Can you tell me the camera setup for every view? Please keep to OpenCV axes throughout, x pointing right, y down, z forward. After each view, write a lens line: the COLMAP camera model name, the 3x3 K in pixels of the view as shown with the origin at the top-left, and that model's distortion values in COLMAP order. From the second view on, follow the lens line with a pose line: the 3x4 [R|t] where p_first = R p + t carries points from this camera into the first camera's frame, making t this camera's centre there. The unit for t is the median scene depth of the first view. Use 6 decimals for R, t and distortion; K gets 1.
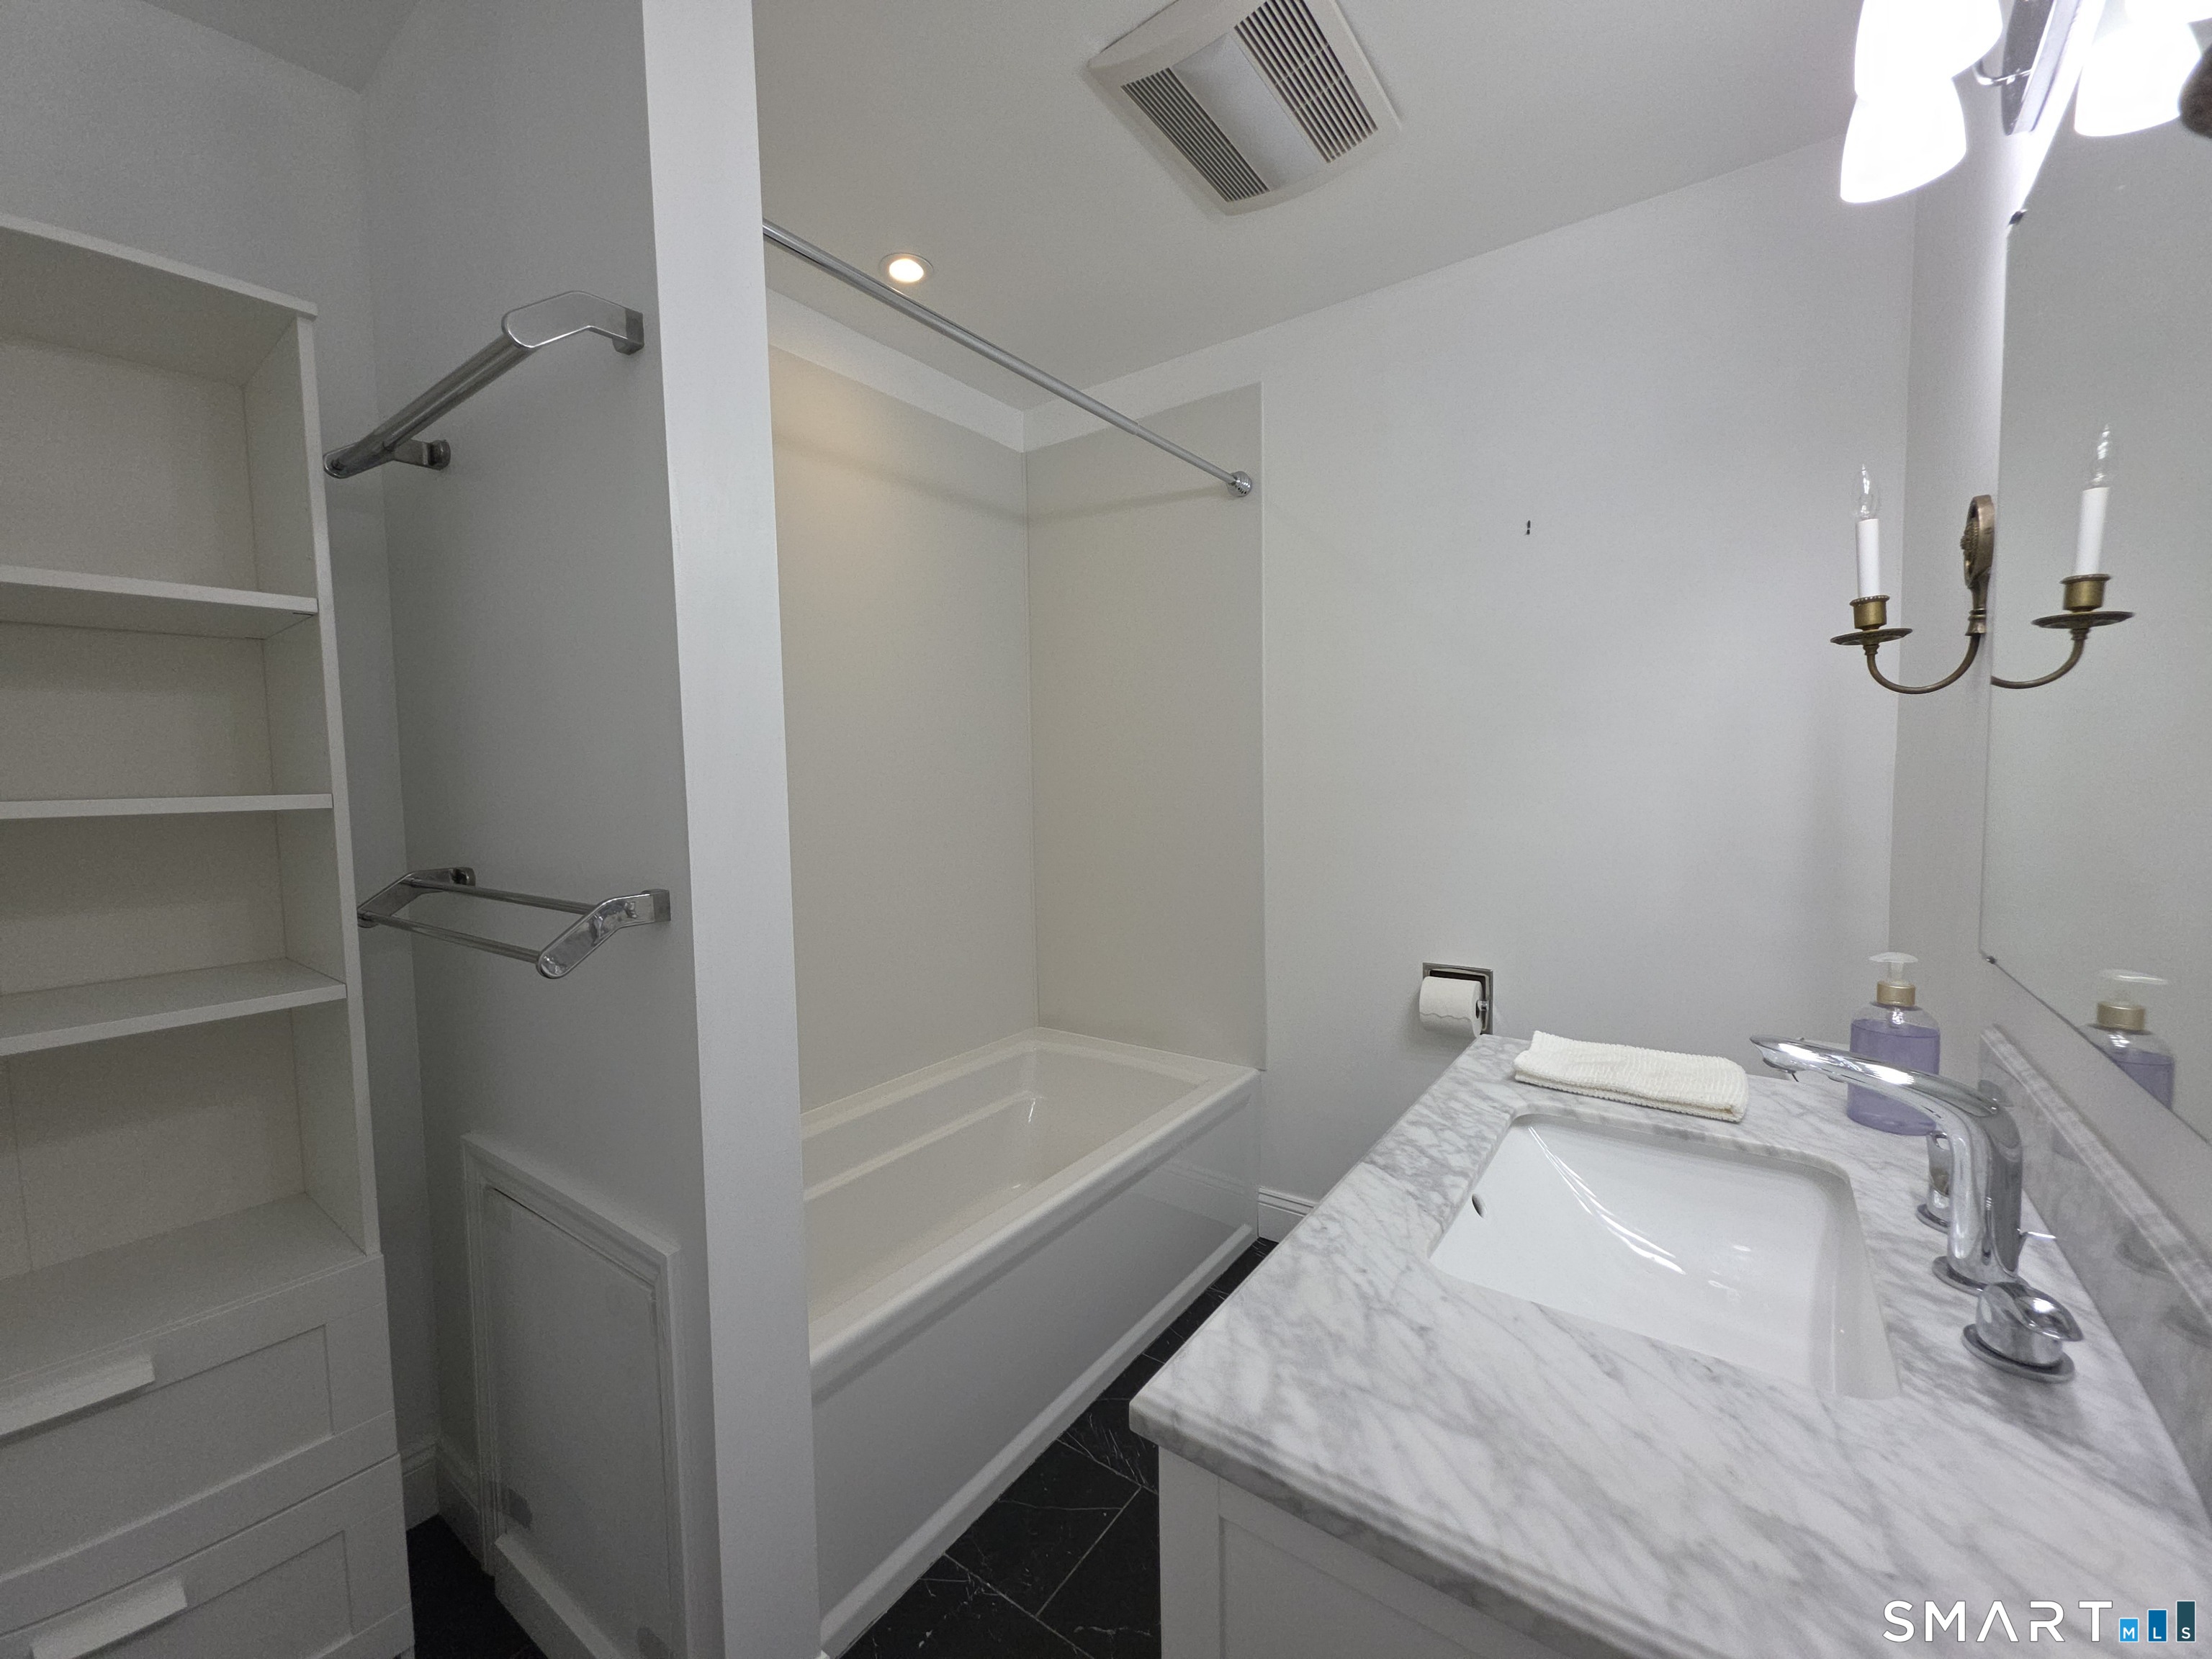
lens RADIAL K [[881.3, 0, 1094.5], [0, 881.3, 815.6], [0, 0, 1]] dist [0.012137, -0.007027]
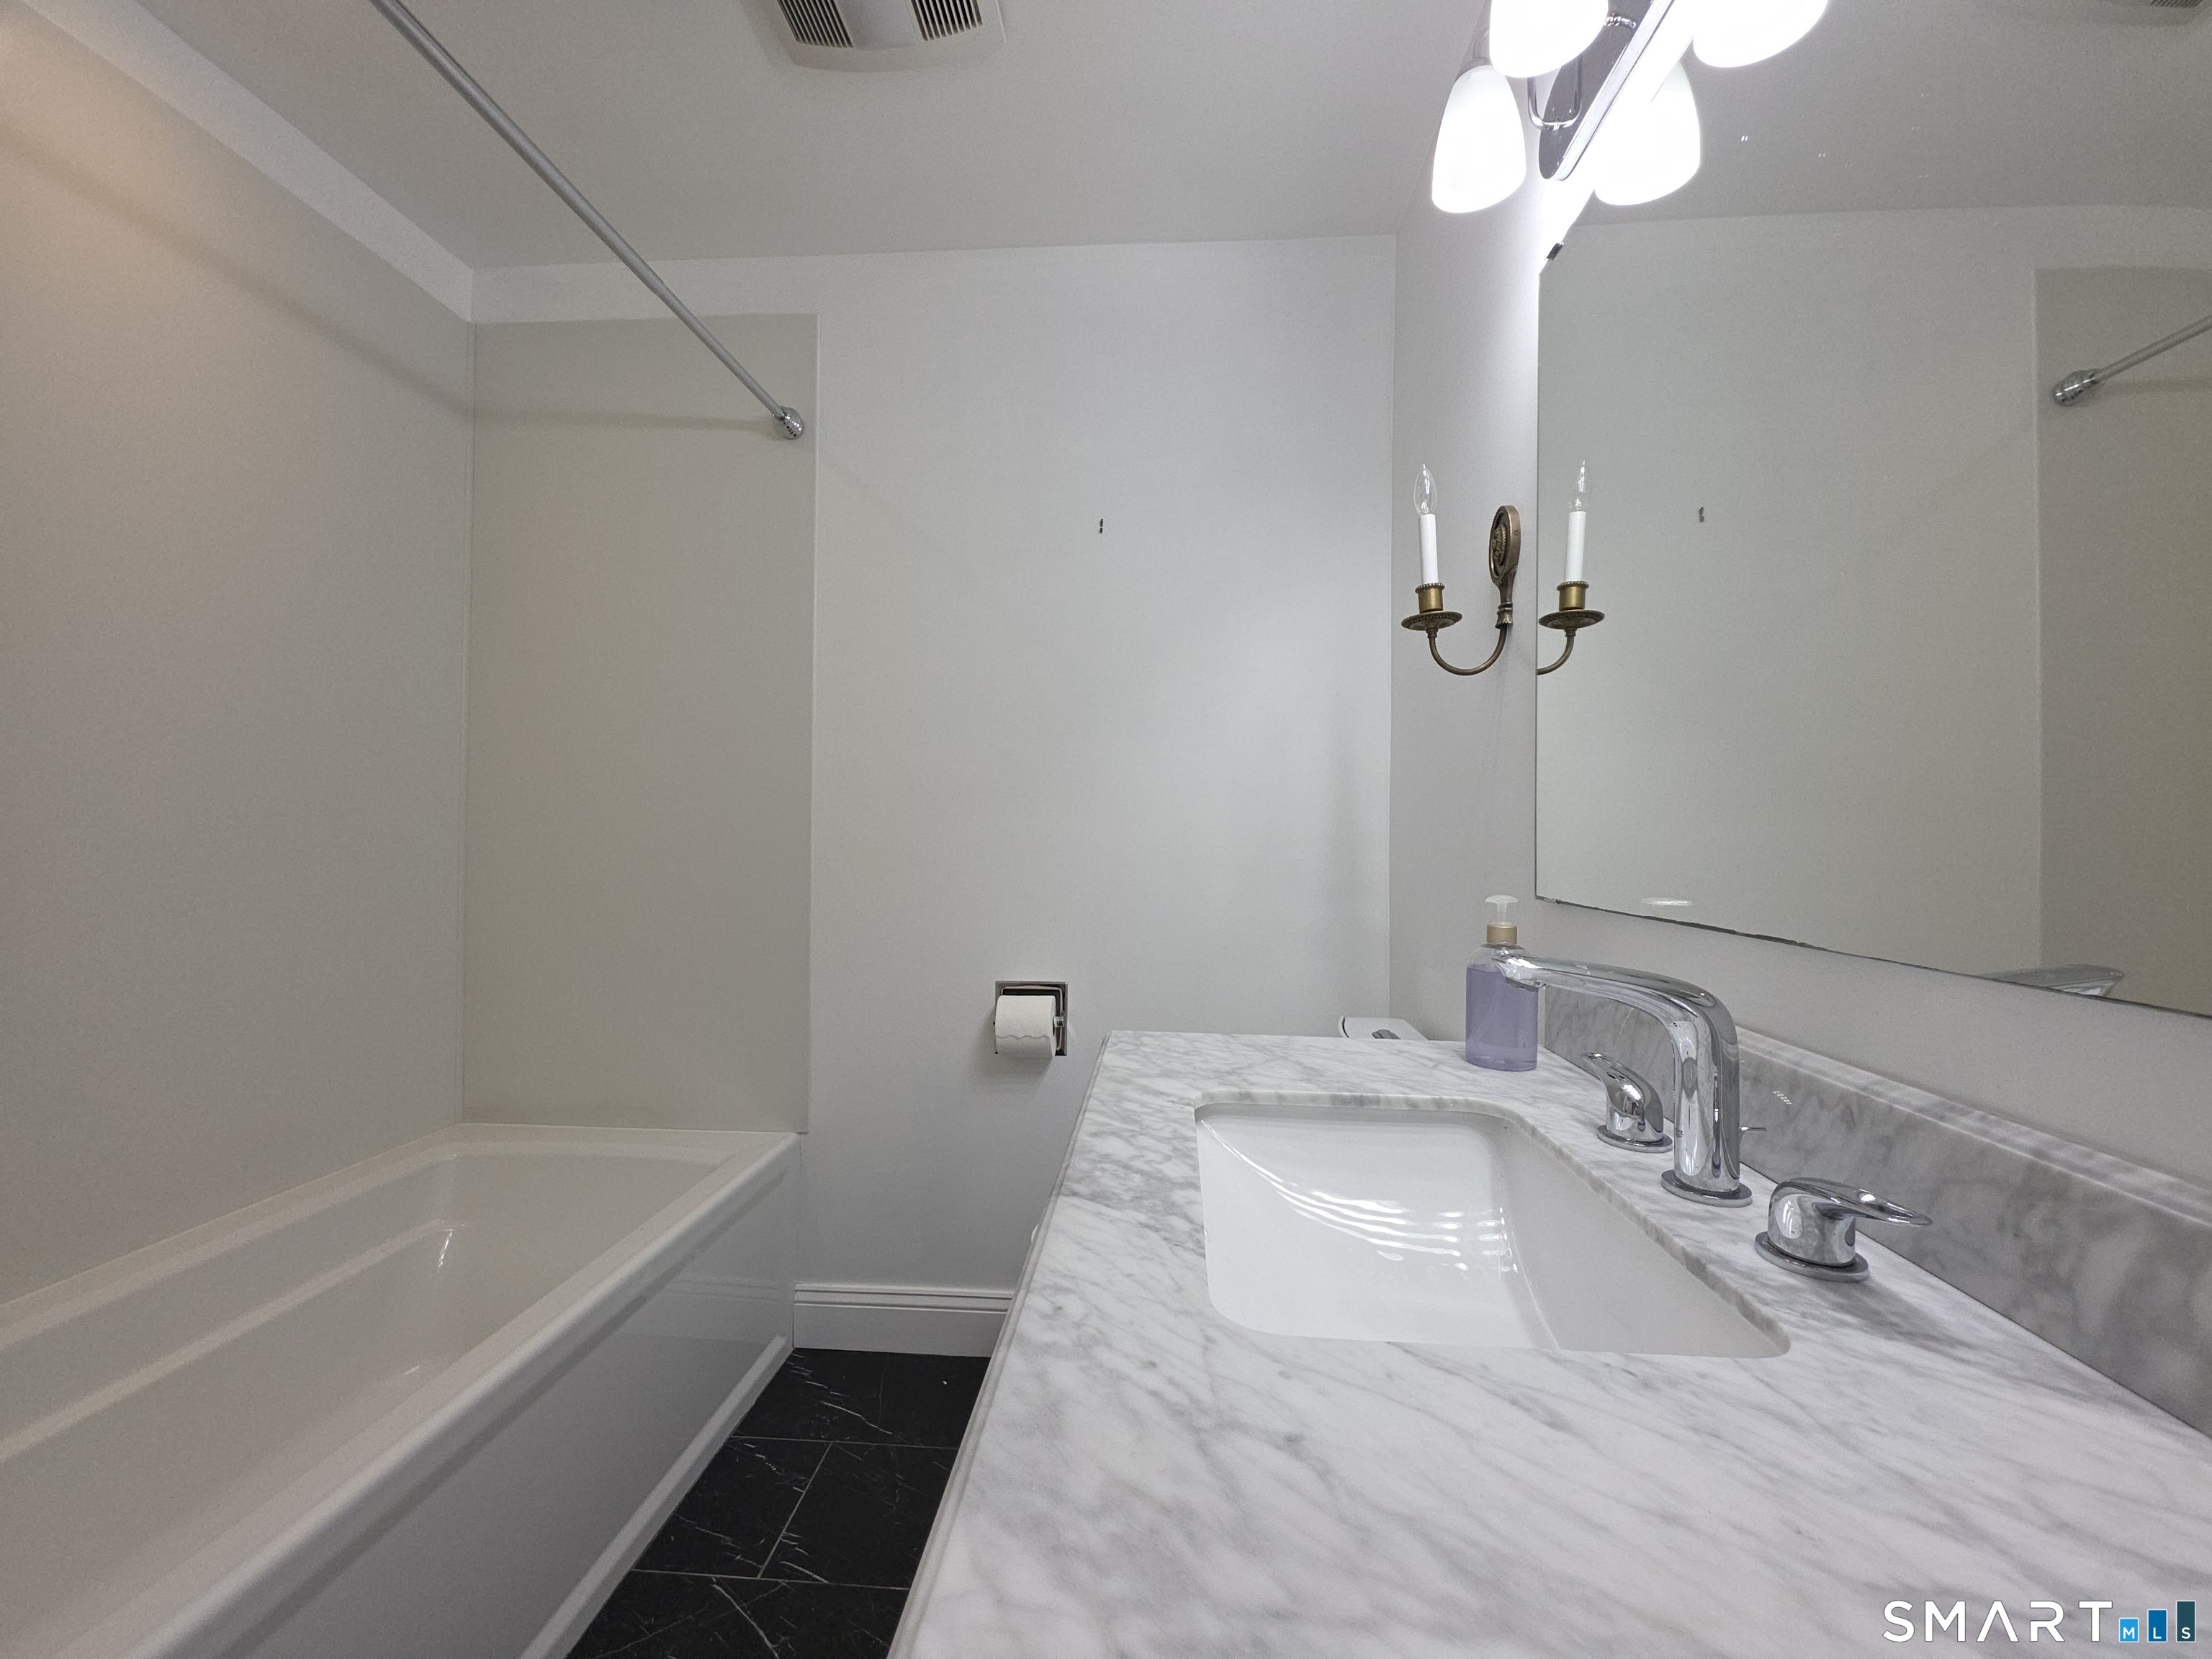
lens RADIAL K [[881.3, 0, 1096.4], [0, 881.3, 831.4], [0, 0, 1]] dist [0.012137, -0.007027]
pose [[0.848606, 0.033917, 0.527936, -0.039324], [-0.001564, 0.998099, -0.061609, 0.139721], [-0.529022, 0.051456, 0.847046, 0.359354]]
